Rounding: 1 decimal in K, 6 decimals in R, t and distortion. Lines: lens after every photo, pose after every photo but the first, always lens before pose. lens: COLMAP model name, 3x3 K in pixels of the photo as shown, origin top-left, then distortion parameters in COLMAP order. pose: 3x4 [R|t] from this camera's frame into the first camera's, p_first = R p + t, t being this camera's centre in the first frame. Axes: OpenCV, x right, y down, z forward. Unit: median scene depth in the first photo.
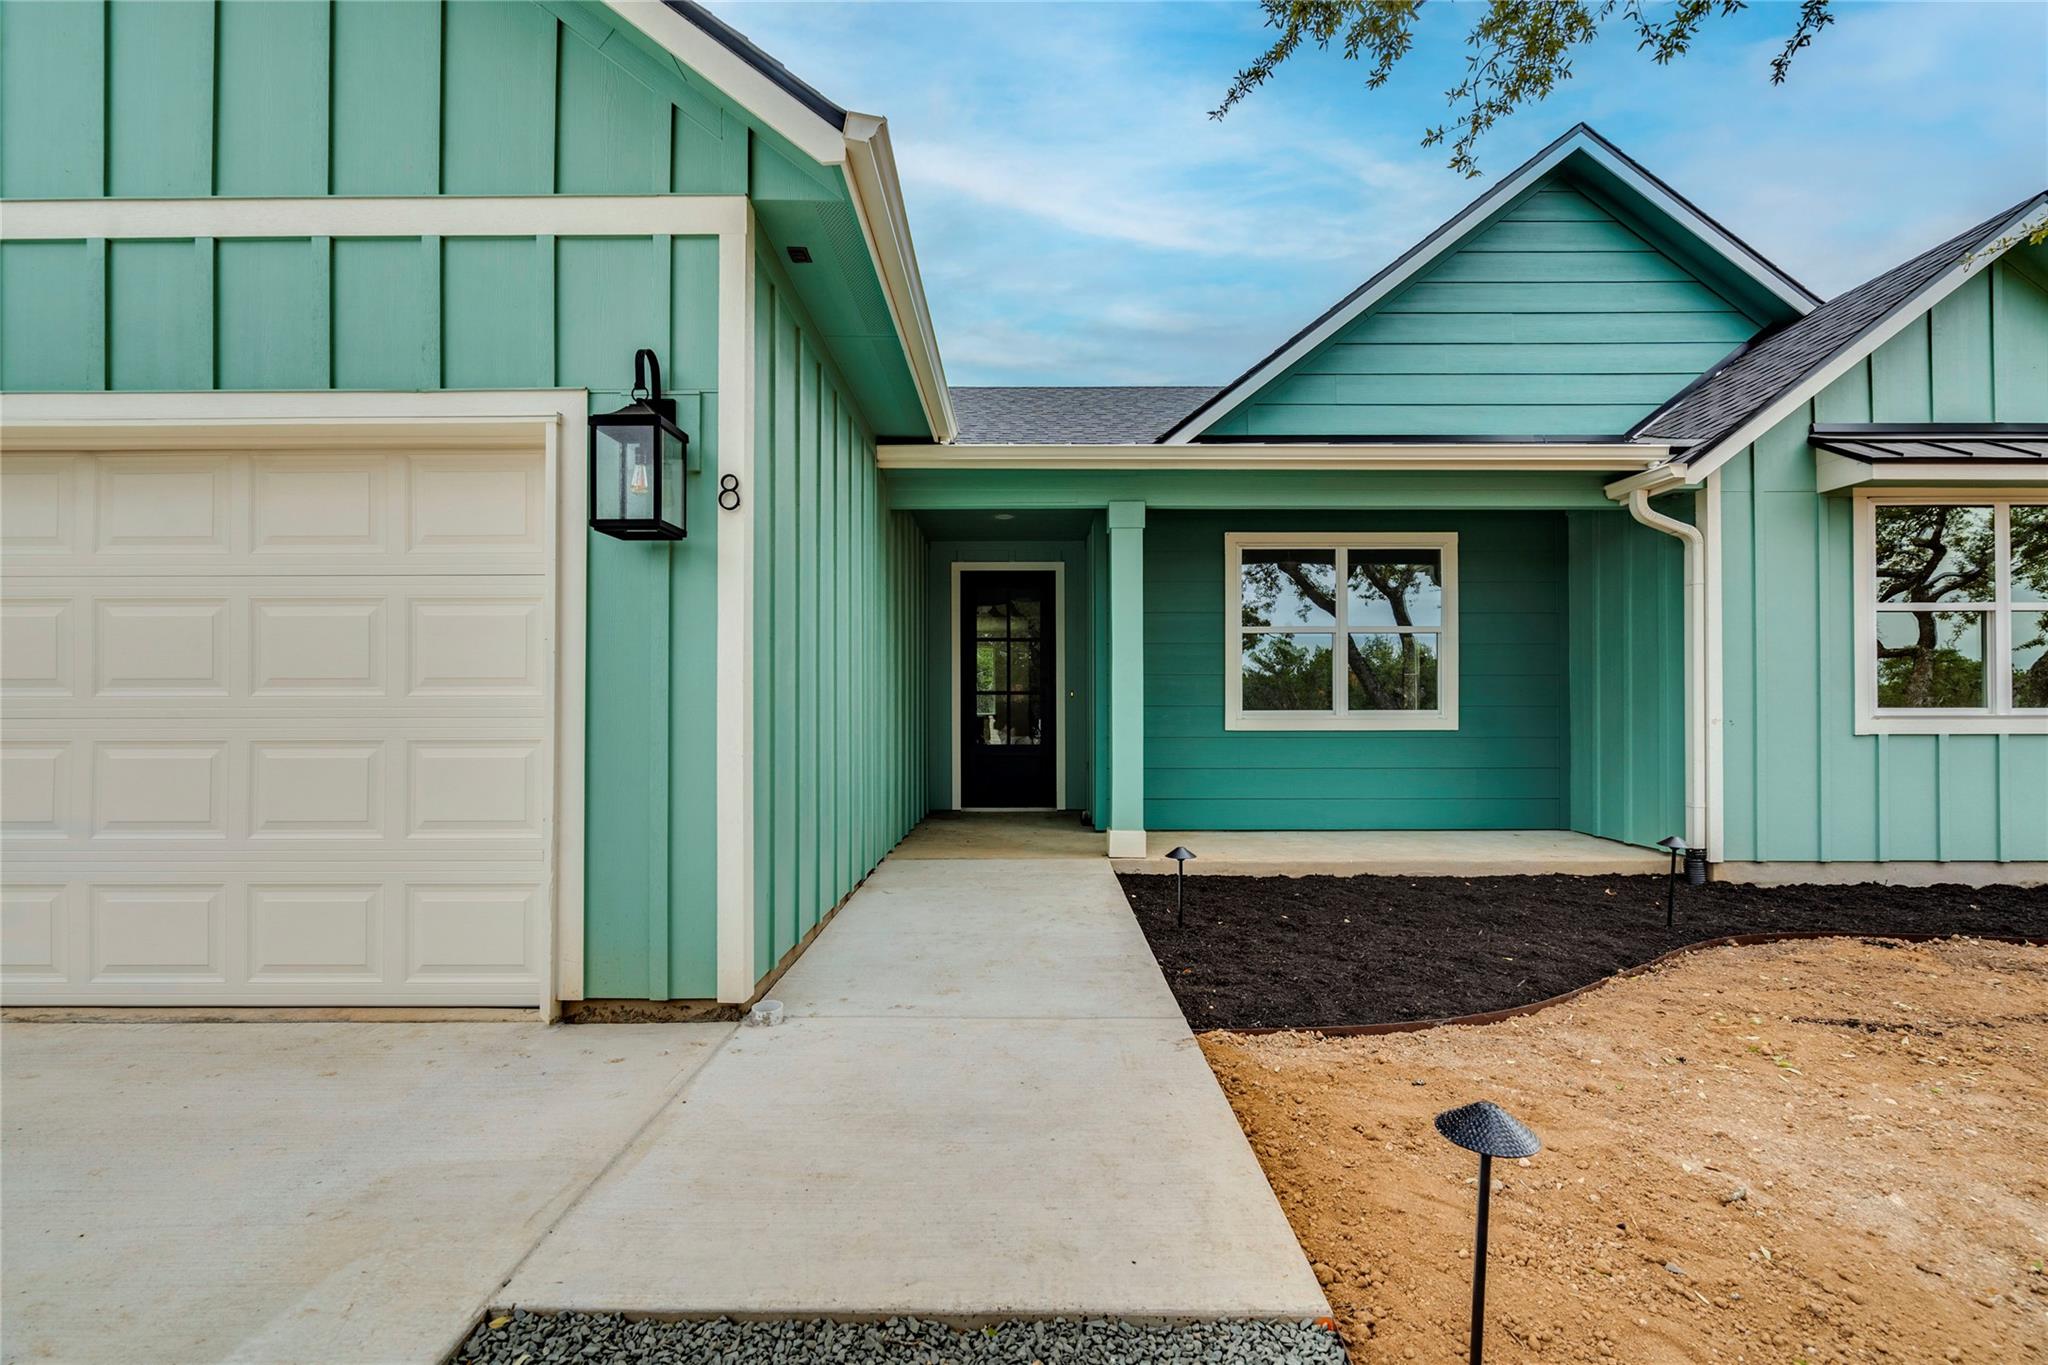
lens RADIAL K [[964.8, 0, 1029.4], [0, 964.8, 696.7], [0, 0, 1]] dist [0.000037, -0.000014]
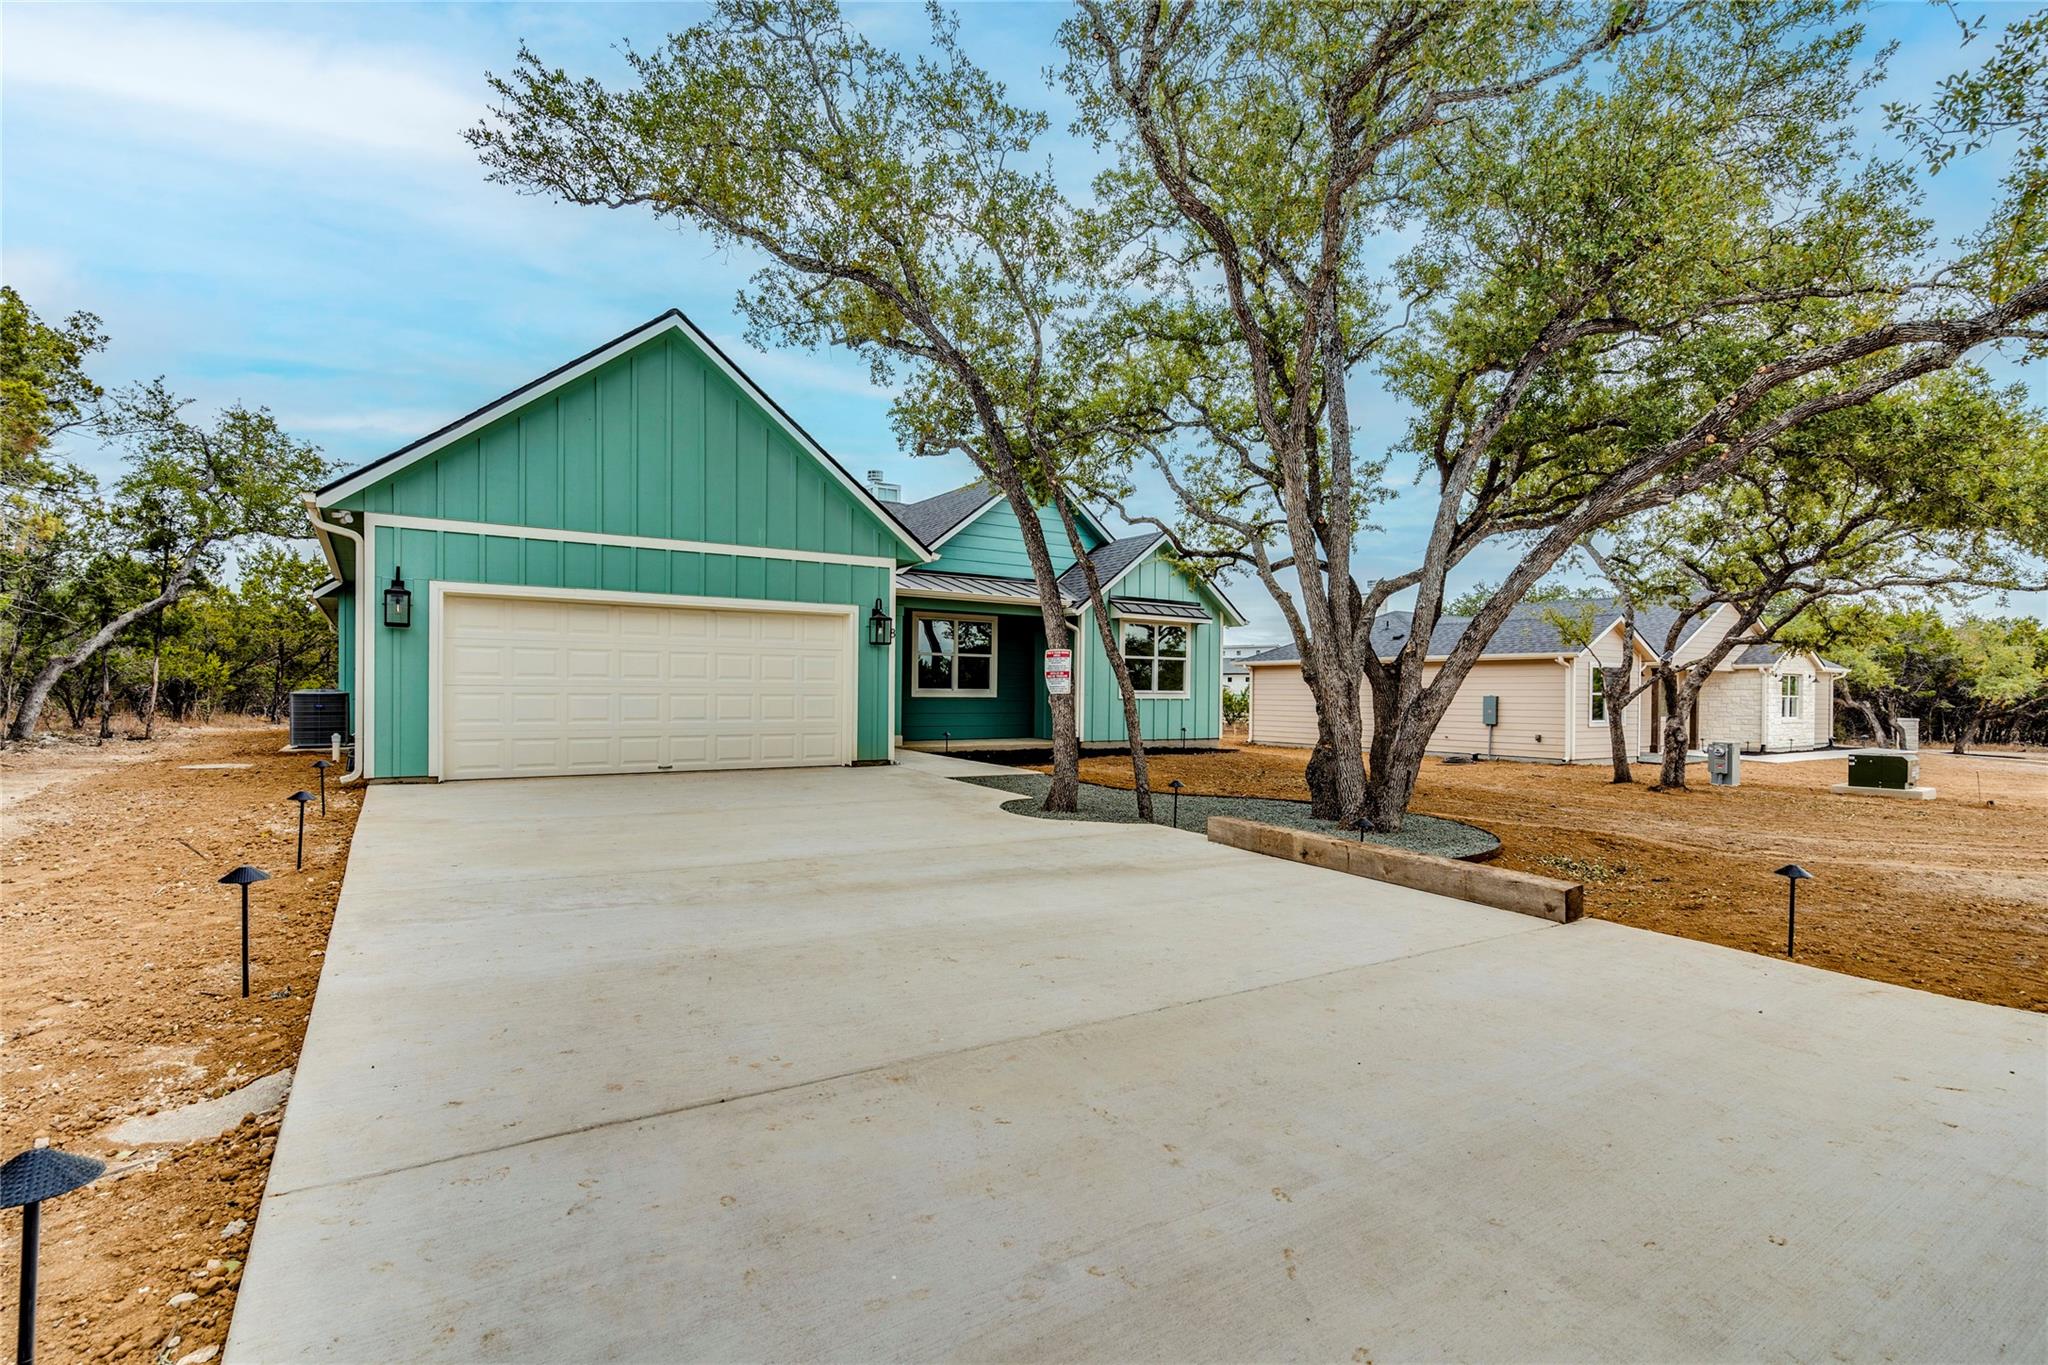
lens RADIAL K [[964.8, 0, 1035.7], [0, 964.8, 700.4], [0, 0, 1]] dist [0.000037, -0.000014]
pose [[0.830981, 0.002570, 0.556295, -1.075863], [-0.015052, 0.999727, 0.017866, -0.006873], [-0.556098, -0.023220, 0.830793, -1.408320]]
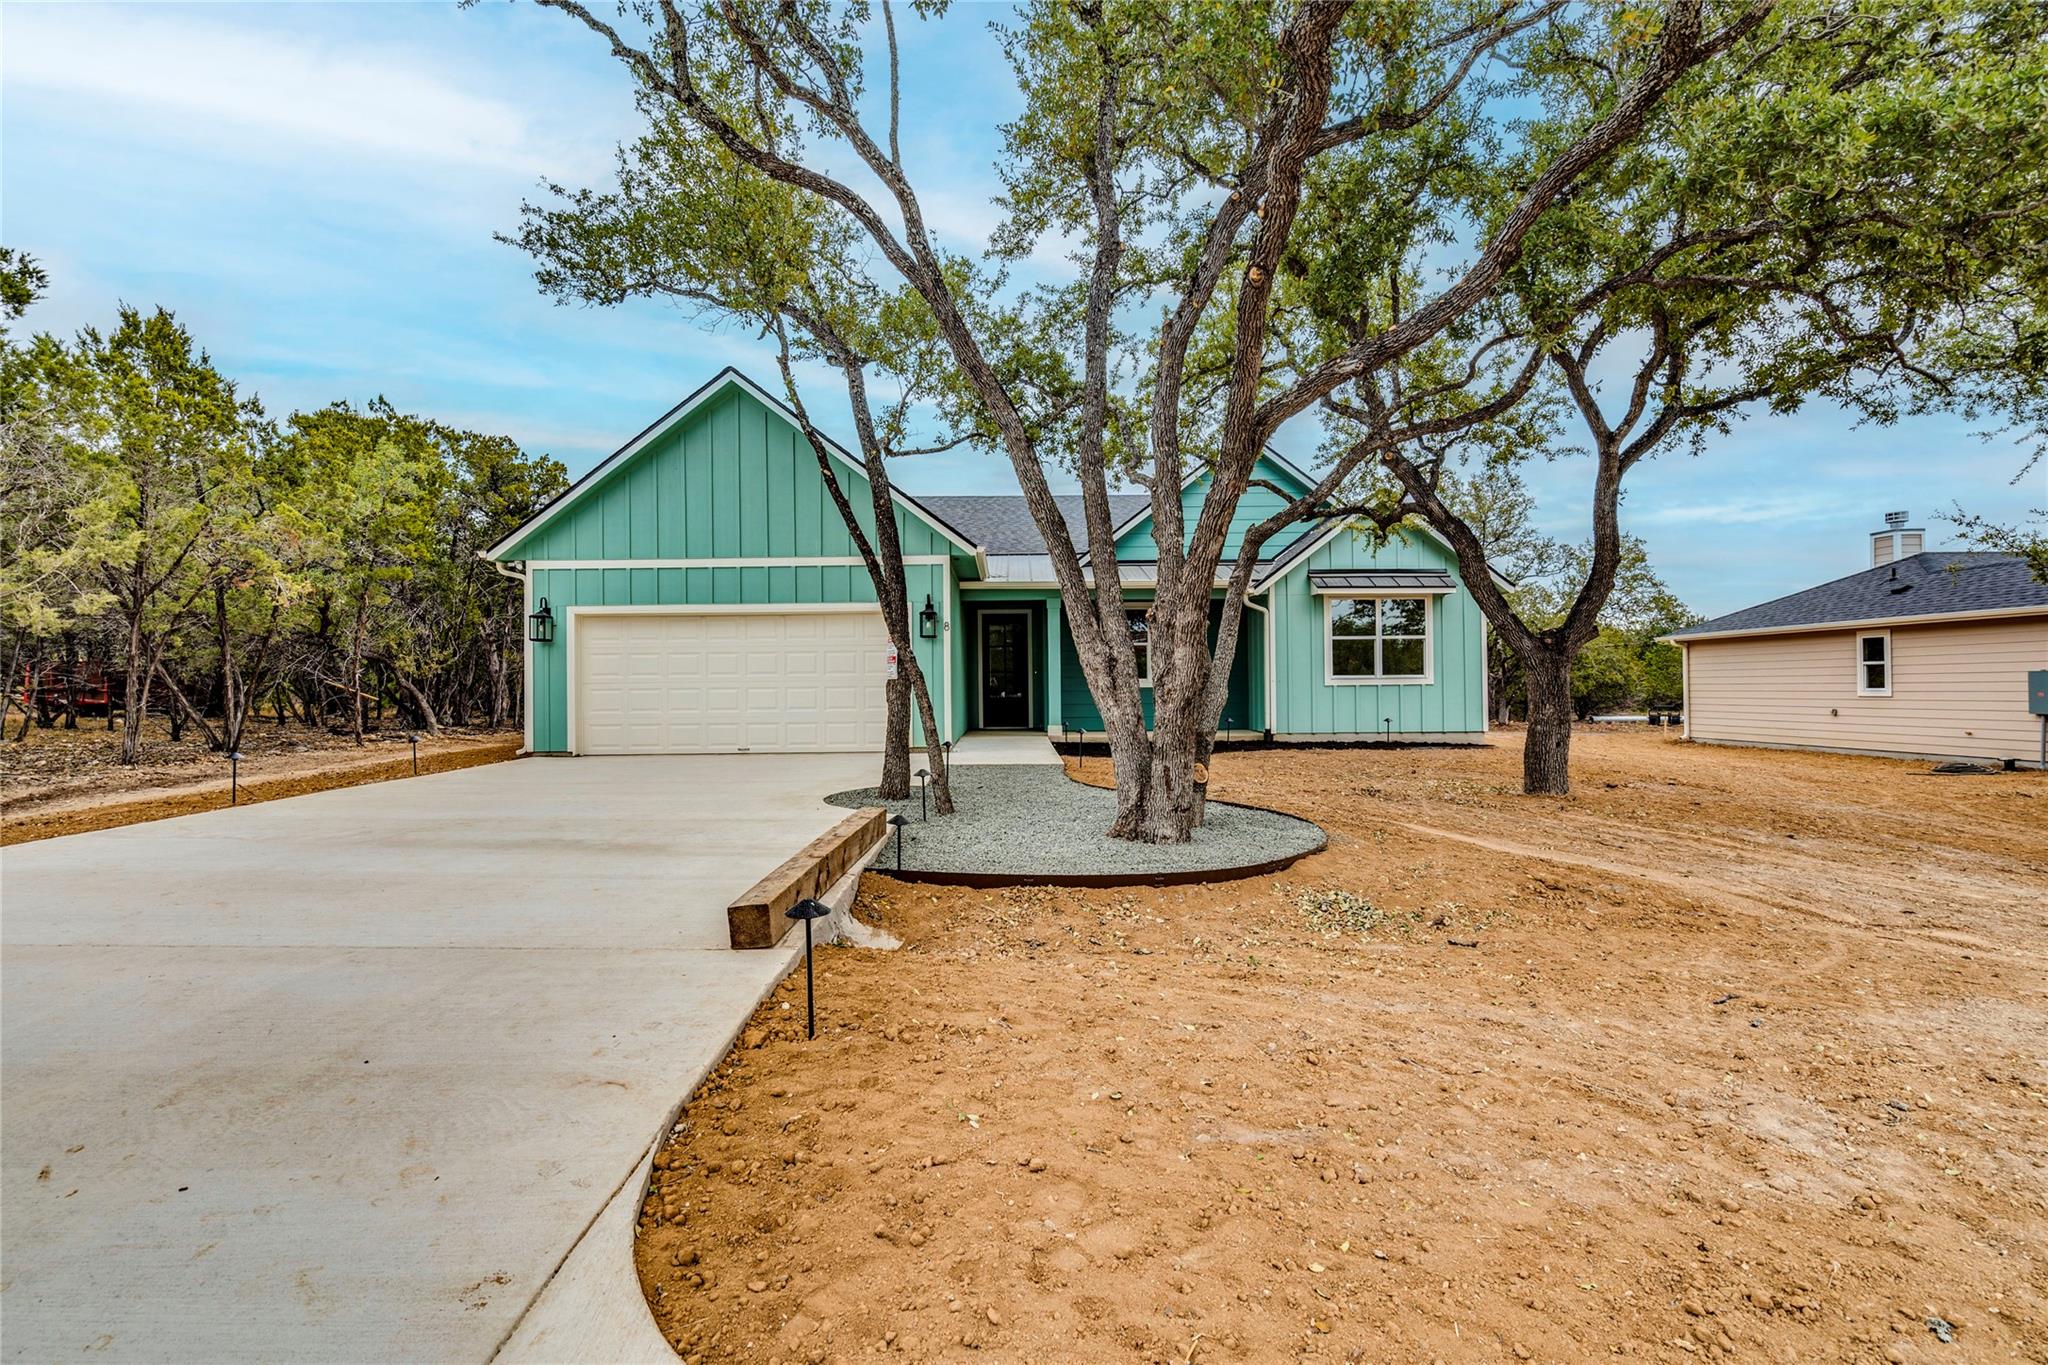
lens RADIAL K [[964.8, 0, 1025.4], [0, 964.8, 680.2], [0, 0, 1]] dist [0.000037, -0.000014]
pose [[0.999804, -0.009531, 0.017373, -0.023335], [0.009431, 0.999938, 0.005836, 0.000423], [-0.017428, -0.005671, 0.999832, -1.691601]]
